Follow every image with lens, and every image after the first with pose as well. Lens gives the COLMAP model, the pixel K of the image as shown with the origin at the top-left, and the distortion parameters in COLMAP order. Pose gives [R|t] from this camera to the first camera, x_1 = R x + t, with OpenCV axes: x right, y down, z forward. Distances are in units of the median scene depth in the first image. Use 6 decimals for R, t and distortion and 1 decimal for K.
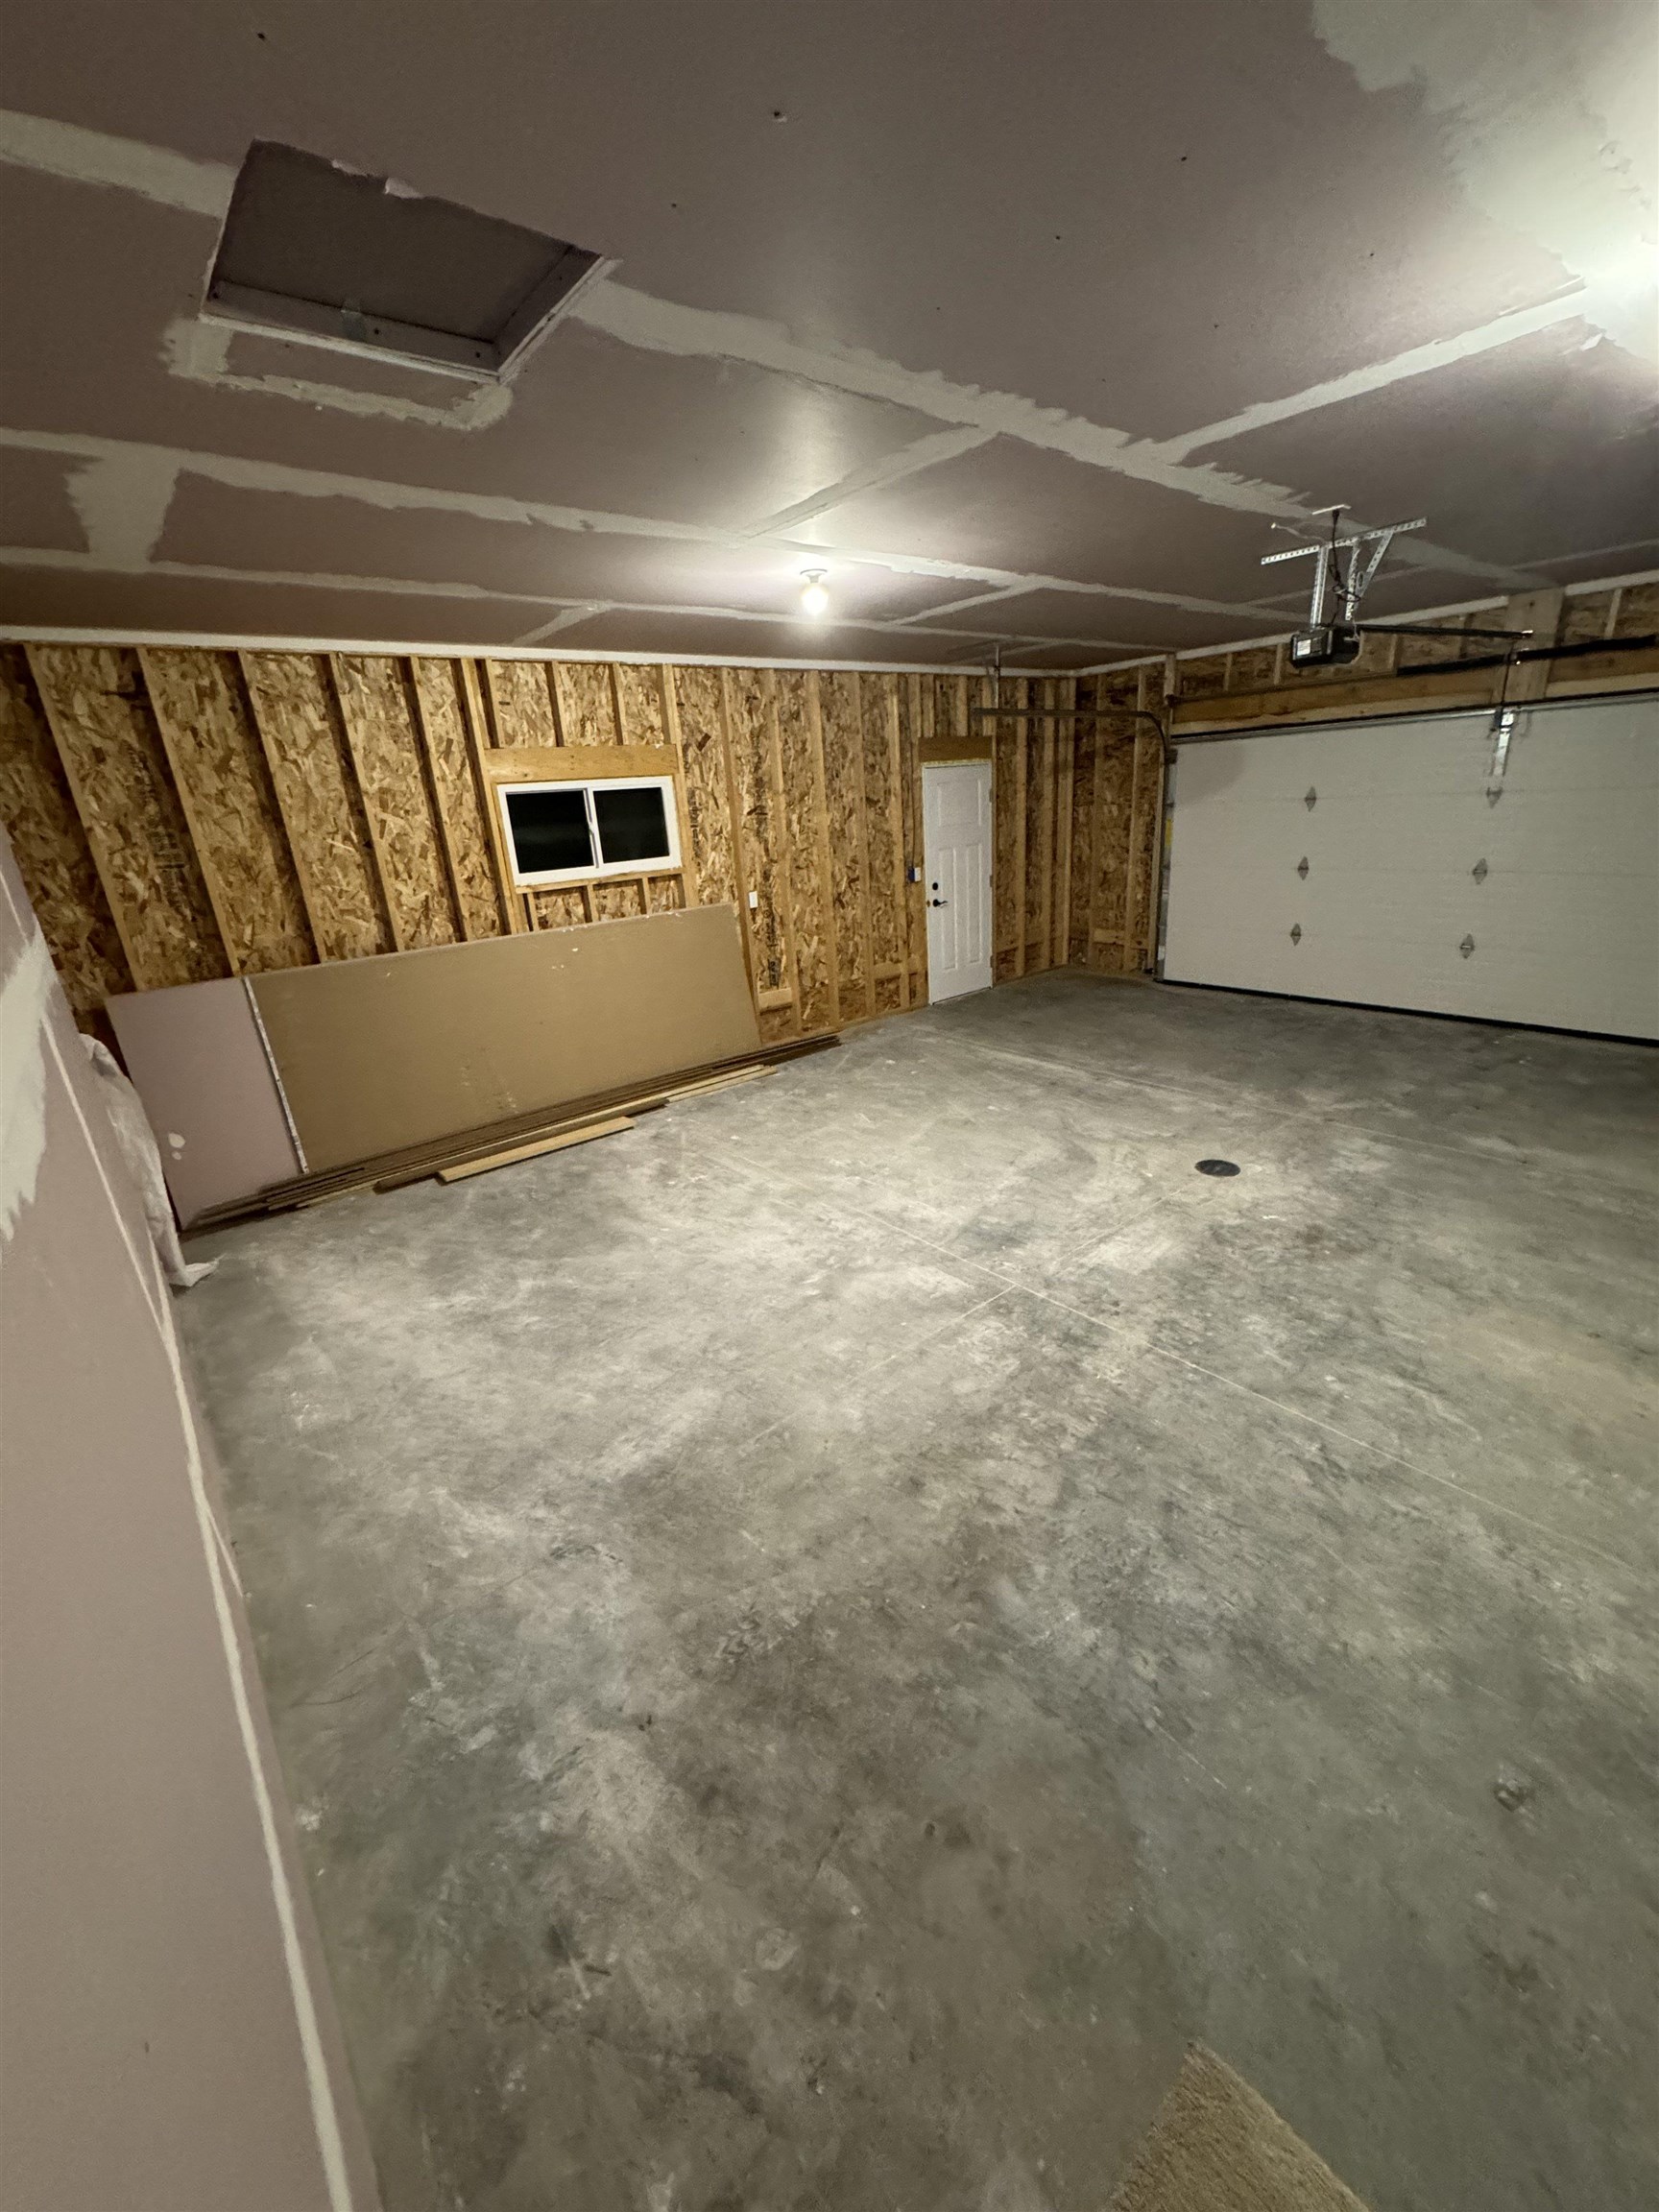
lens RADIAL K [[878.0, 0, 828.9], [0, 878.0, 1106.1], [0, 0, 1]] dist [-0.003346, -0.000165]
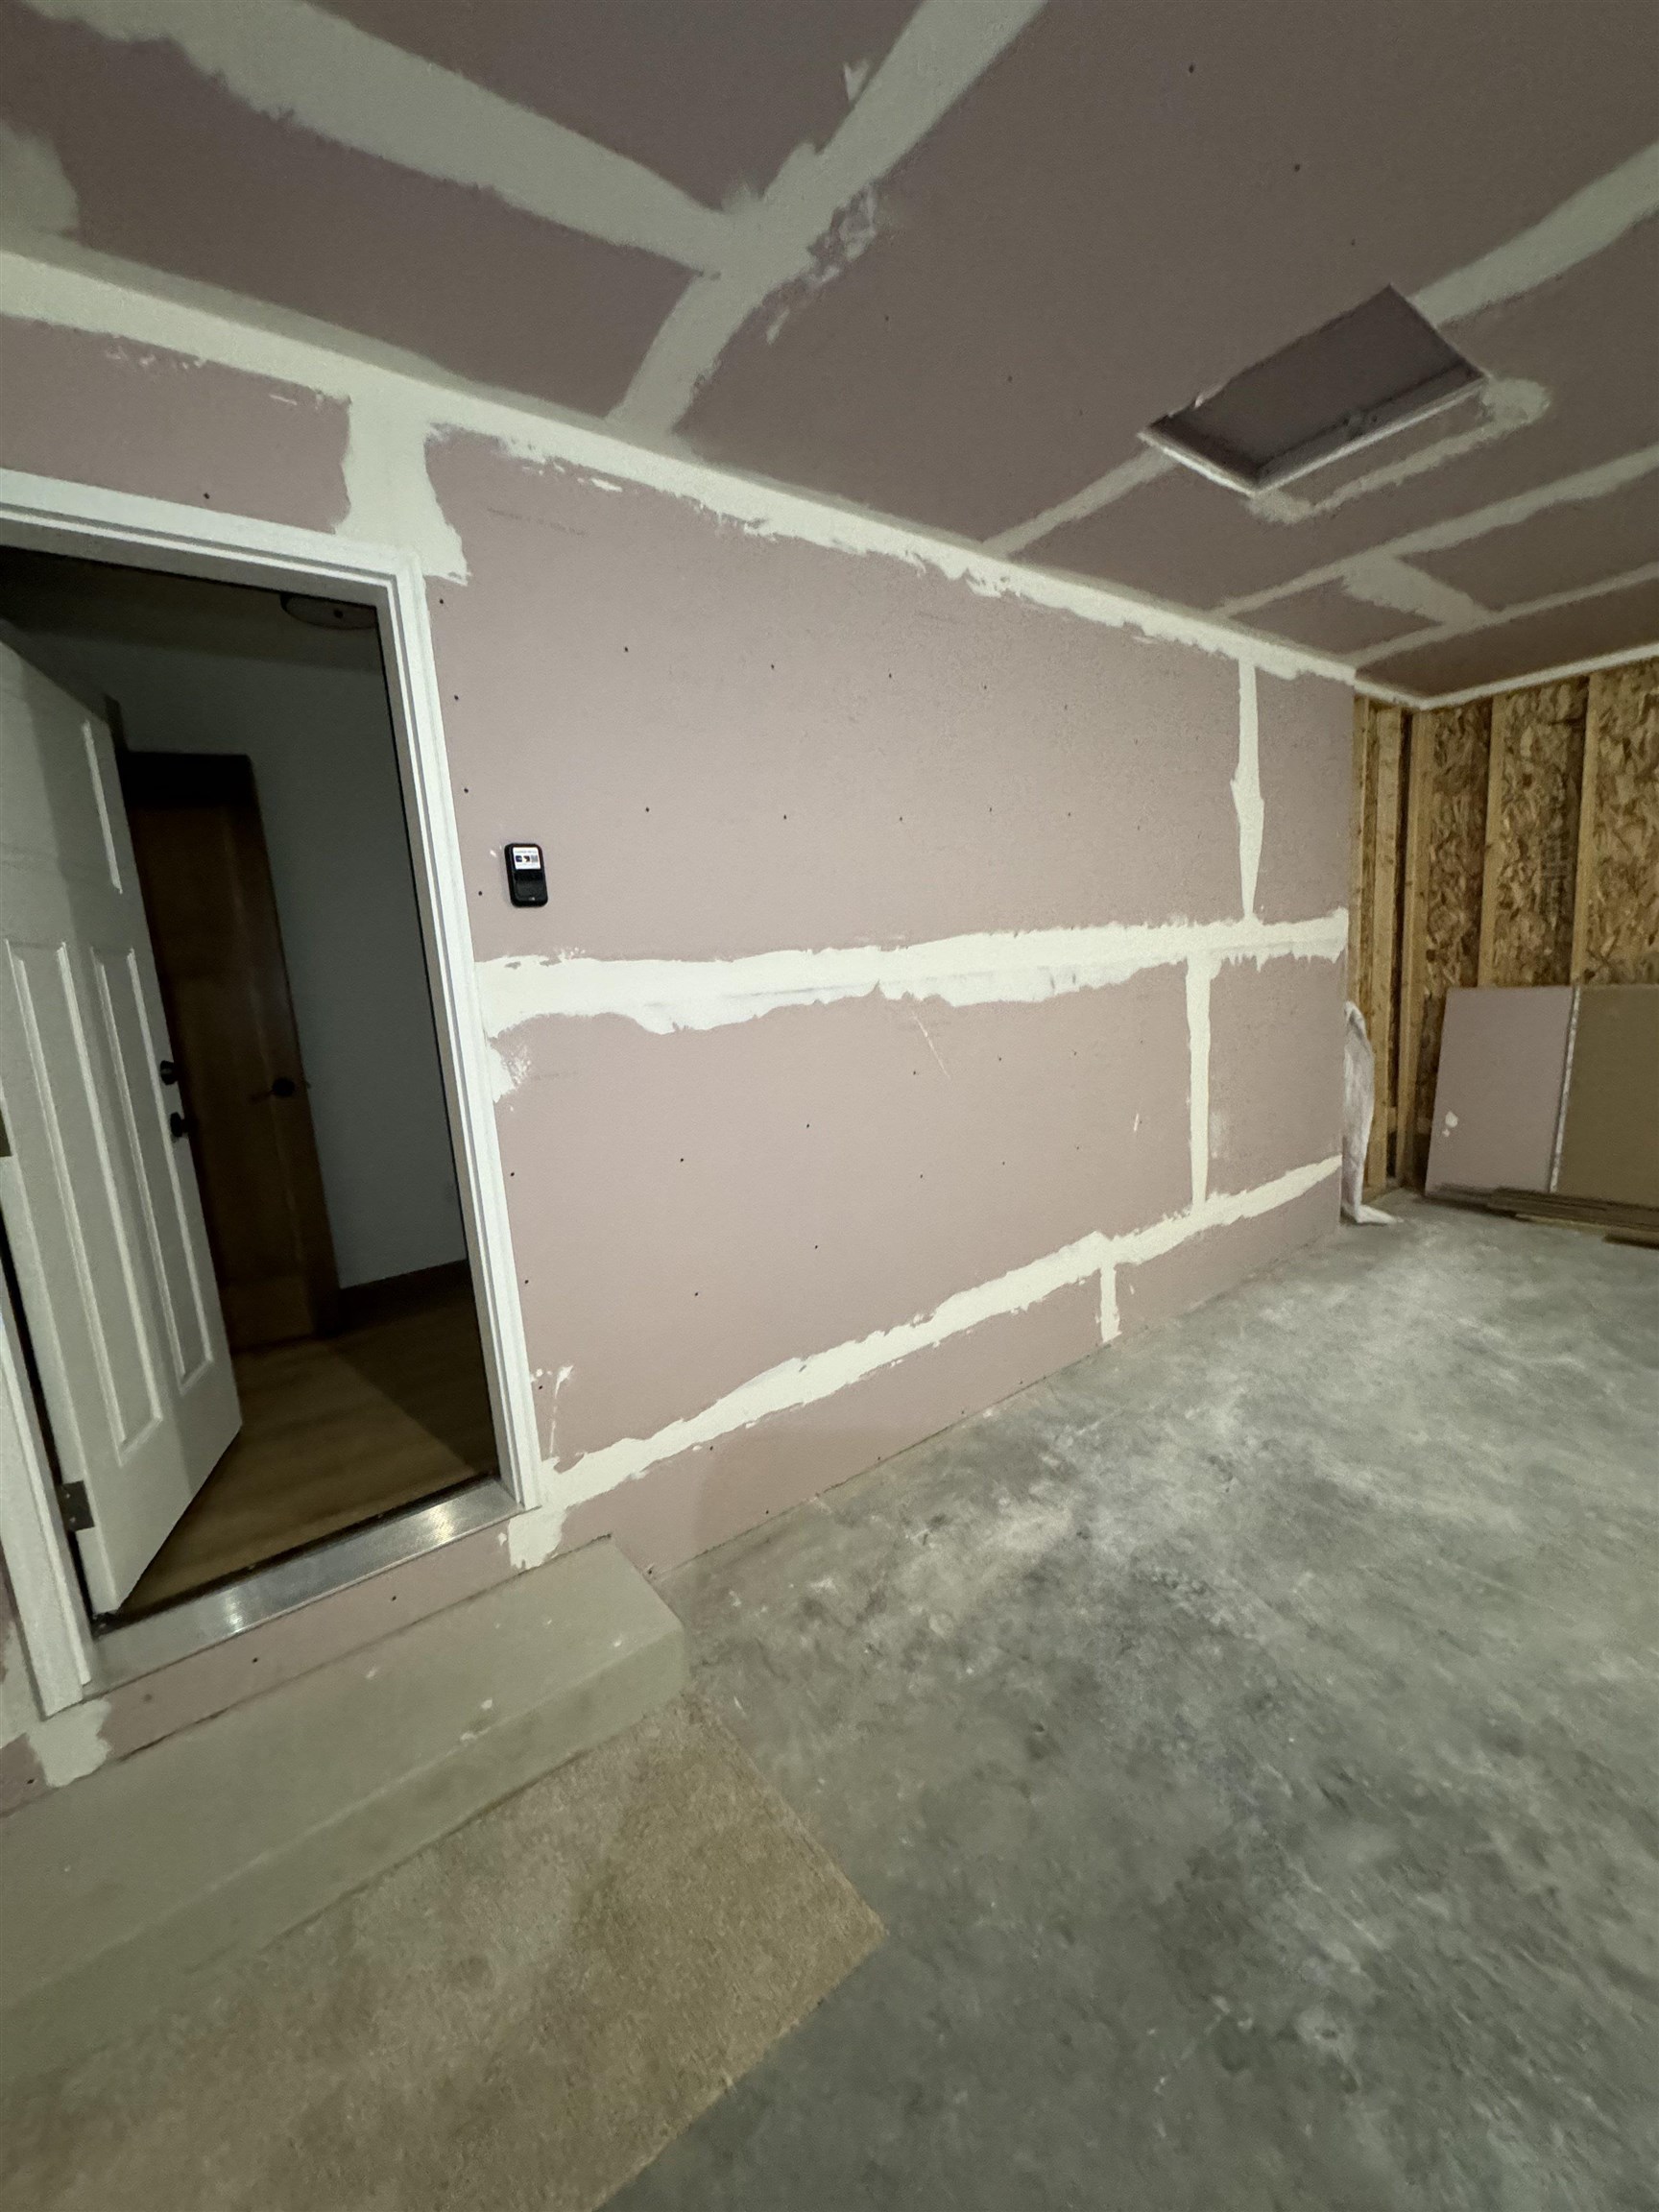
lens RADIAL K [[878.0, 0, 825.8], [0, 878.0, 1107.0], [0, 0, 1]] dist [-0.003346, -0.000165]
pose [[-0.047048, 0.232176, -0.971535, 0.411289], [-0.270165, 0.933405, 0.236147, -0.026882], [0.961664, 0.273585, 0.018811, 0.216152]]
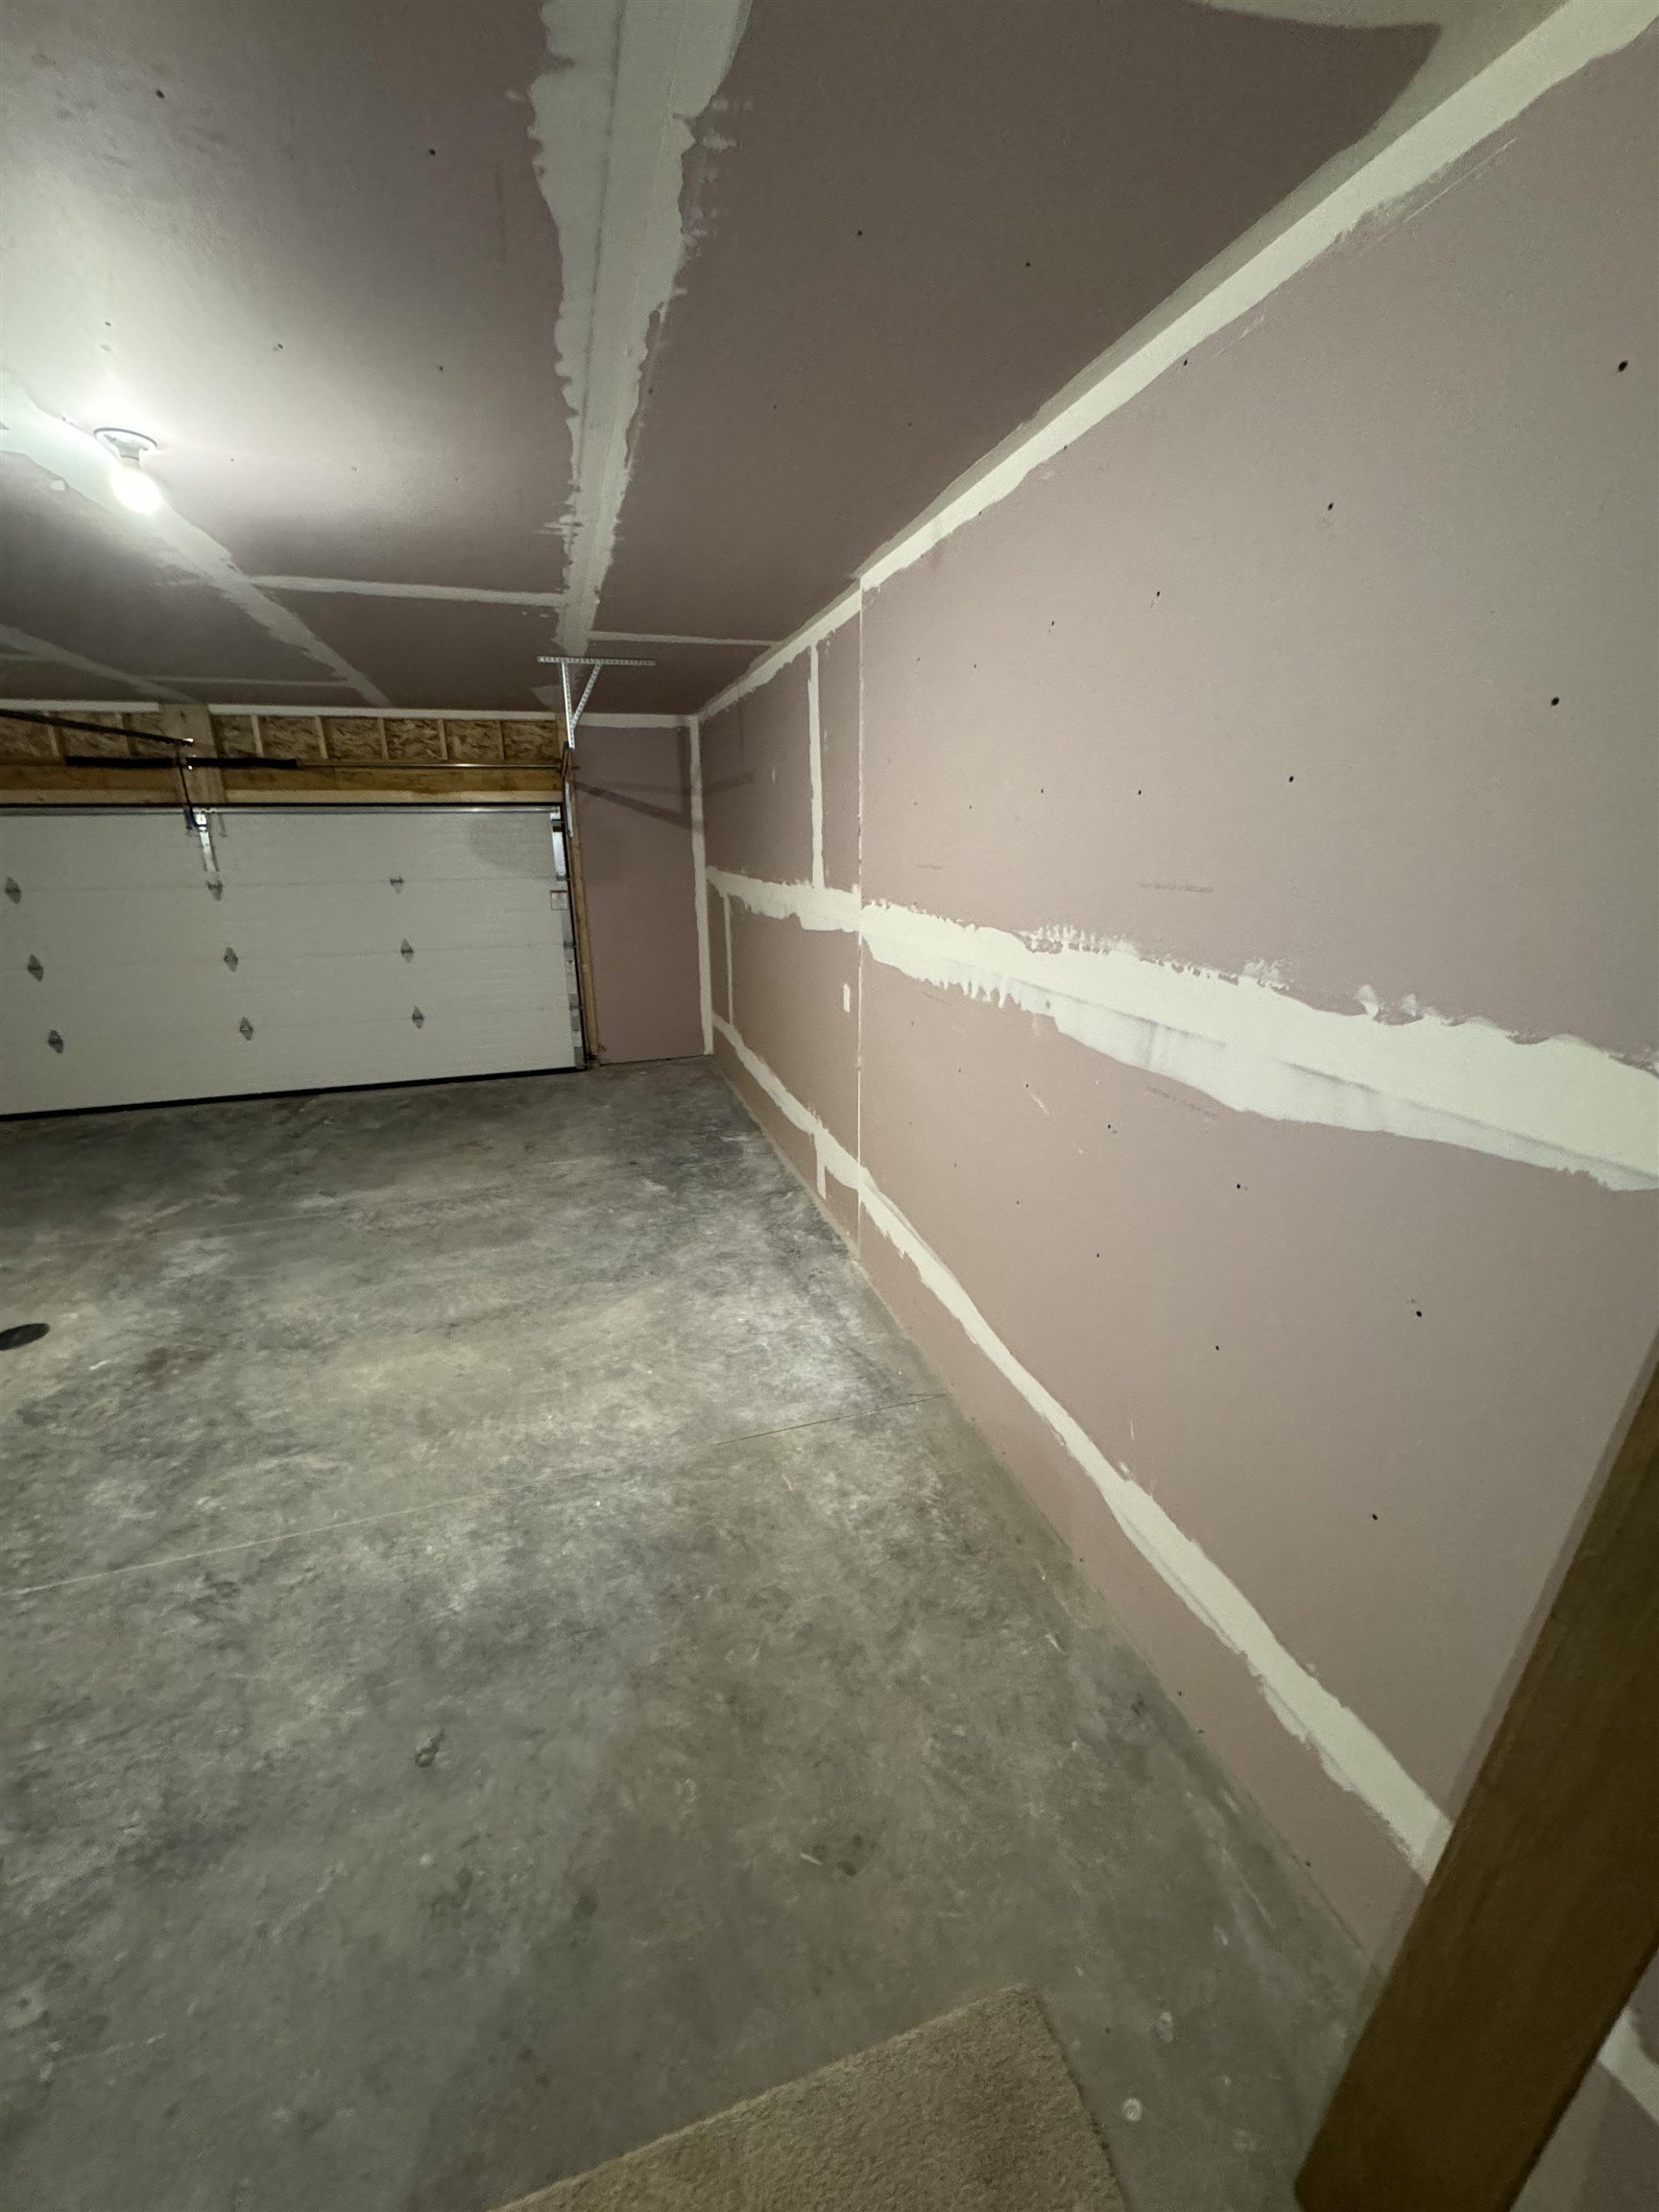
lens RADIAL K [[878.0, 0, 832.2], [0, 878.0, 1101.8], [0, 0, 1]] dist [-0.003346, -0.000165]
pose [[0.377804, -0.212393, 0.901196, 0.053899], [0.299380, 0.949070, 0.098168, 0.012321], [-0.876148, 0.232712, 0.422149, -0.057863]]
